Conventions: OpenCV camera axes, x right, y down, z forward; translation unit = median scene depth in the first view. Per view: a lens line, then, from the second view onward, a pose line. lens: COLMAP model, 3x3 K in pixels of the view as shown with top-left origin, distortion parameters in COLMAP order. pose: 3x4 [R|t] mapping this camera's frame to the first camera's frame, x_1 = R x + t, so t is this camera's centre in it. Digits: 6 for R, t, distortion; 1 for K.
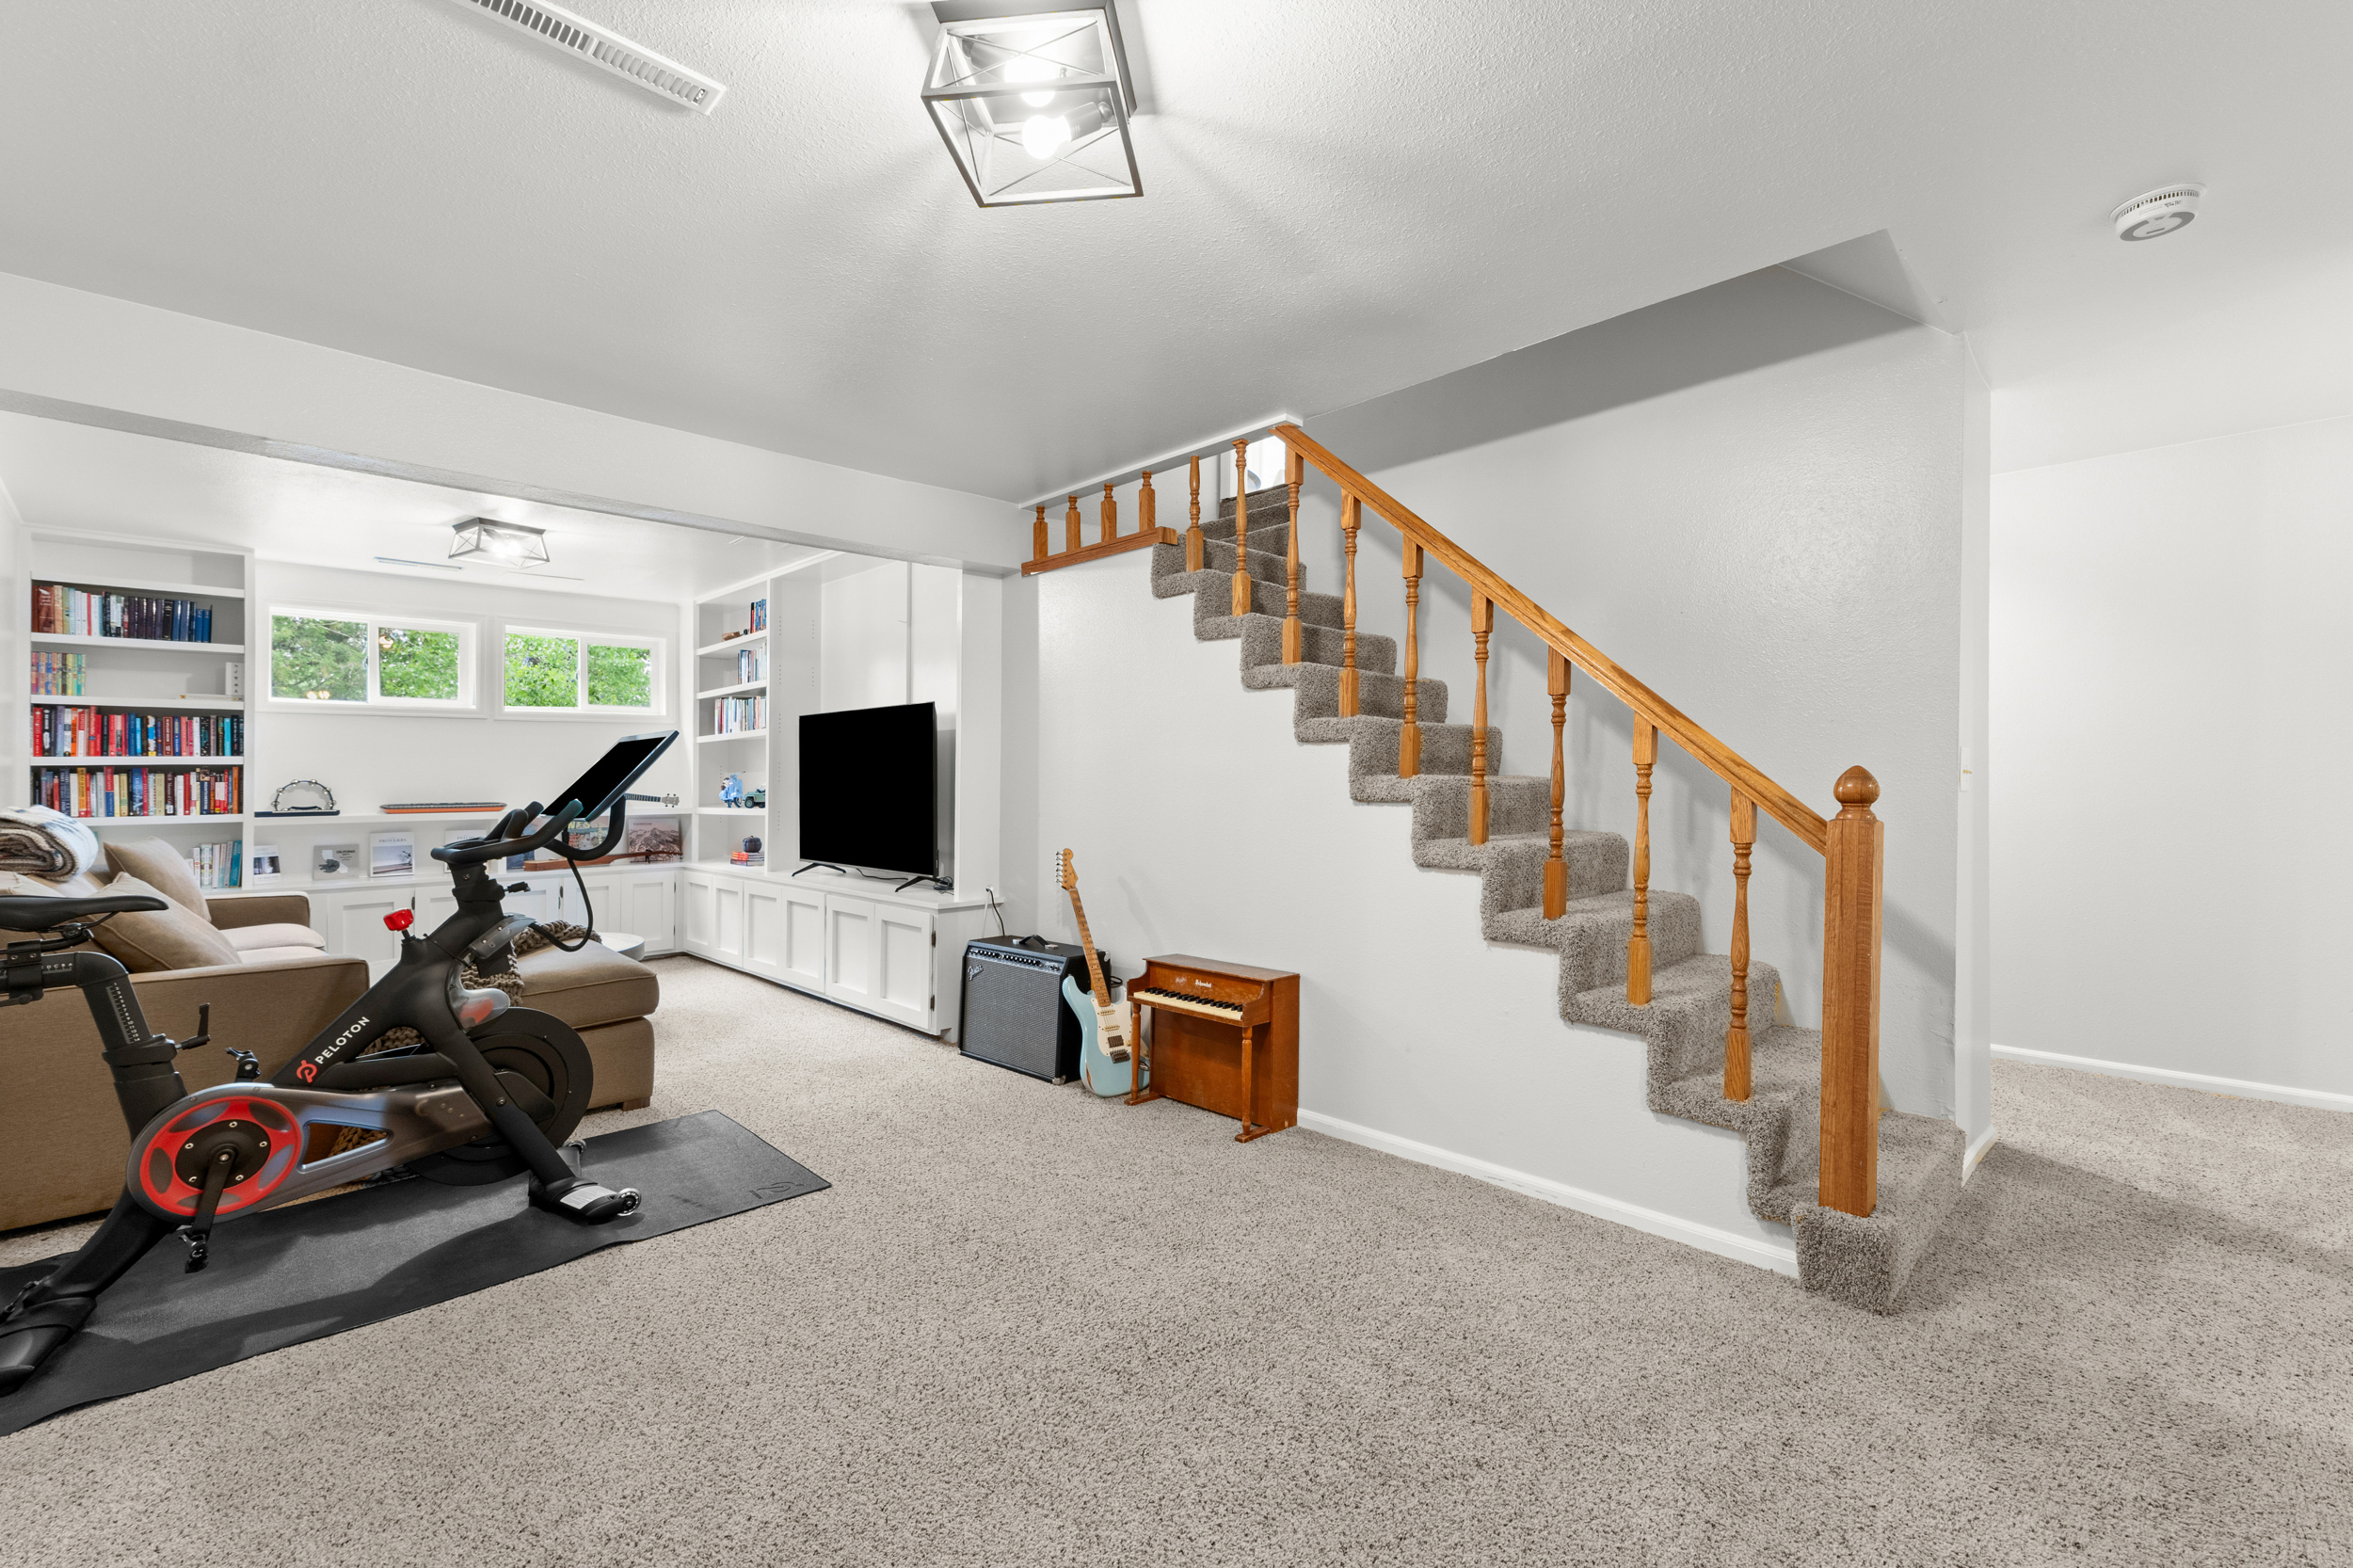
lens RADIAL K [[1019.0, 0, 1176.5], [0, 1019.0, 784.0], [0, 0, 1]] dist [0.000249, -0.000149]
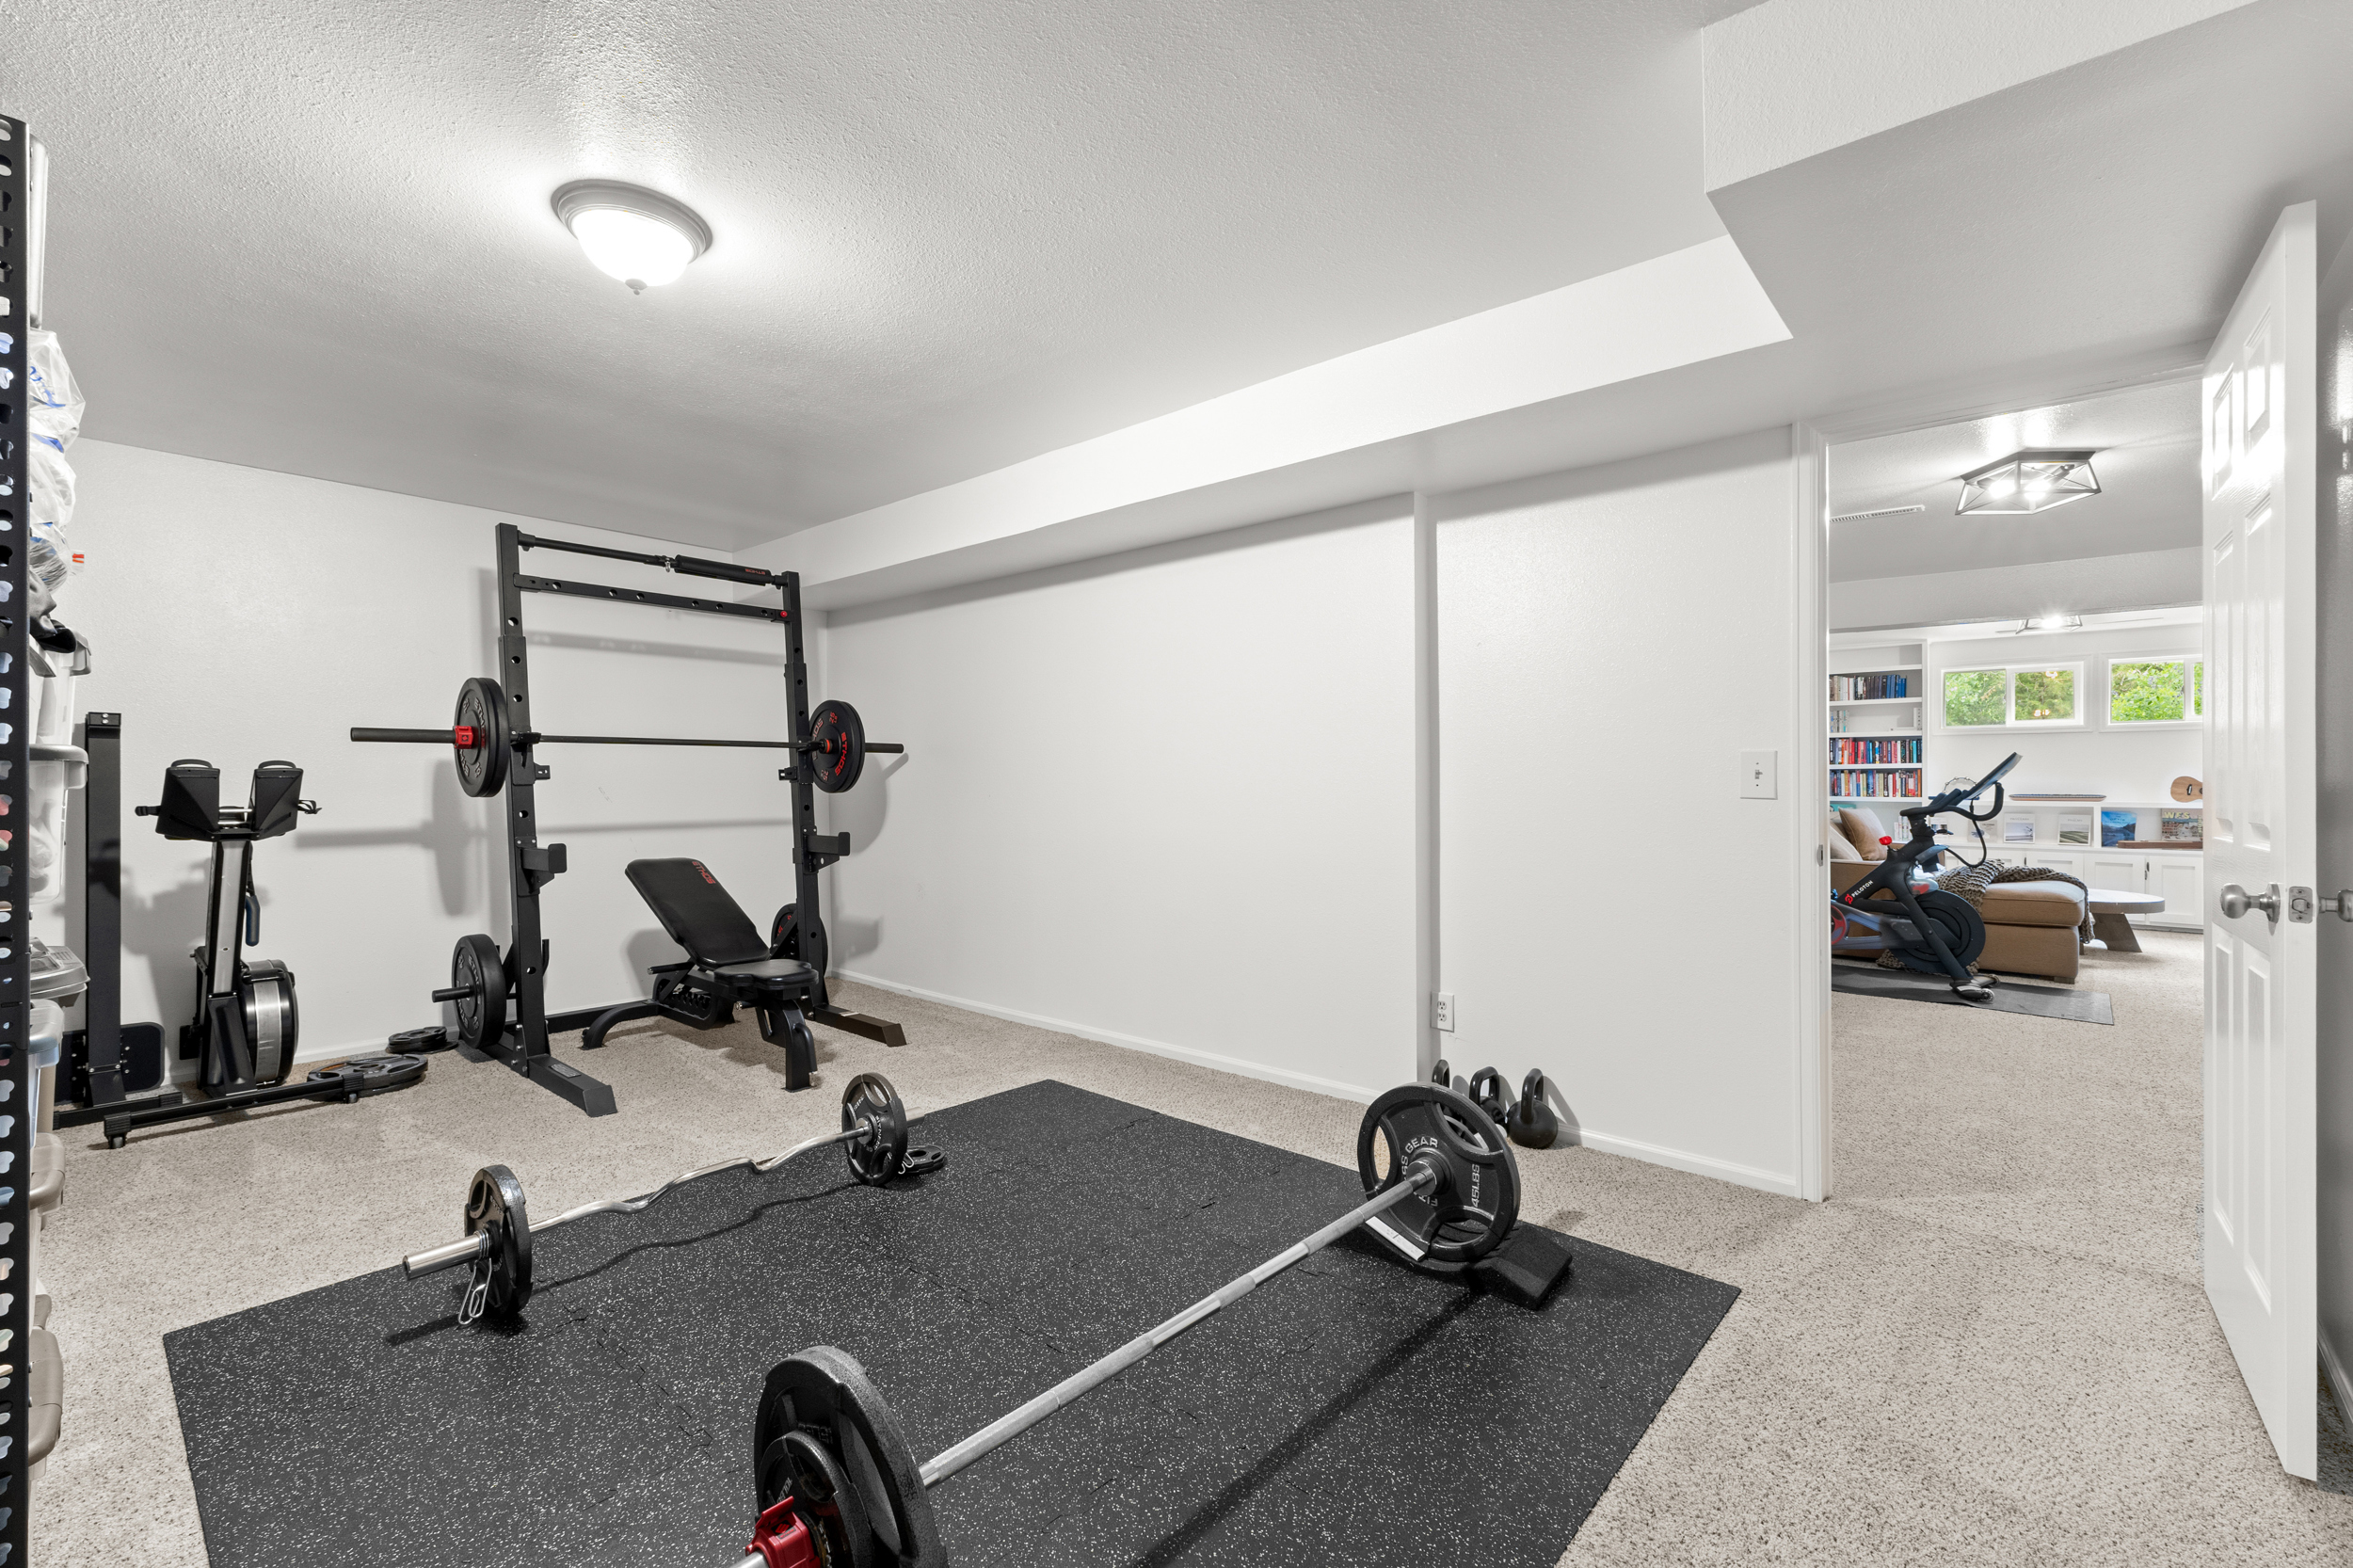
lens RADIAL K [[1019.0, 0, 1176.5], [0, 1019.0, 784.0], [0, 0, 1]] dist [0.000249, -0.000149]
pose [[0.083546, 0.011028, -0.996443, 0.683719], [-0.006366, 0.999924, 0.010533, -0.002633], [0.996484, 0.005464, 0.083609, -0.381615]]
